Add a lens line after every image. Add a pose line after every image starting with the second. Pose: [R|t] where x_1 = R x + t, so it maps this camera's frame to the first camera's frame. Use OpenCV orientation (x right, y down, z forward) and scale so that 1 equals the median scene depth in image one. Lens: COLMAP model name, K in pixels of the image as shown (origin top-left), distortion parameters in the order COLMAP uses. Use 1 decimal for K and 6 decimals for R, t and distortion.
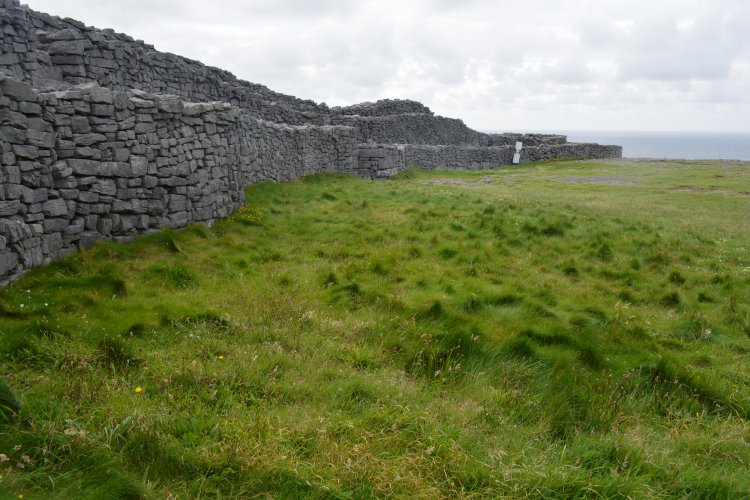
lens RADIAL K [[613.1, 0, 375.0], [0, 613.1, 249.5], [0, 0, 1]] dist [0.004322, 0.001734]
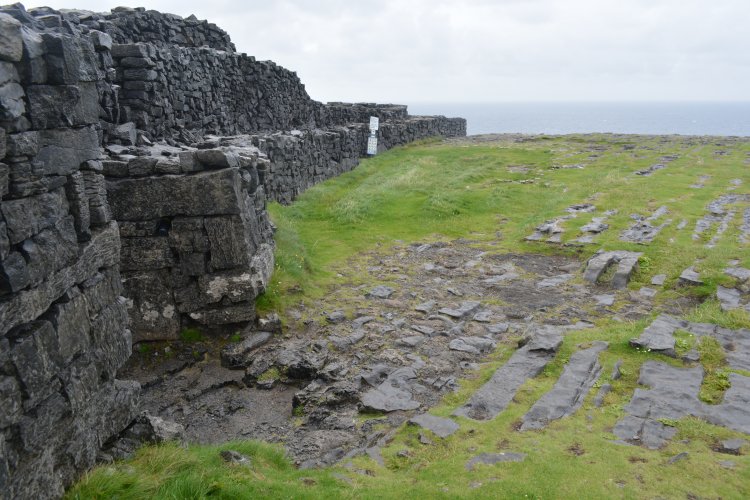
lens RADIAL K [[613.1, 0, 374.9], [0, 613.1, 250.3], [0, 0, 1]] dist [0.004322, 0.001734]
pose [[0.900481, -0.118854, 0.418339, -0.018832], [0.101400, 0.992798, 0.063799, -0.088044], [-0.422909, -0.015030, 0.906048, 0.477938]]
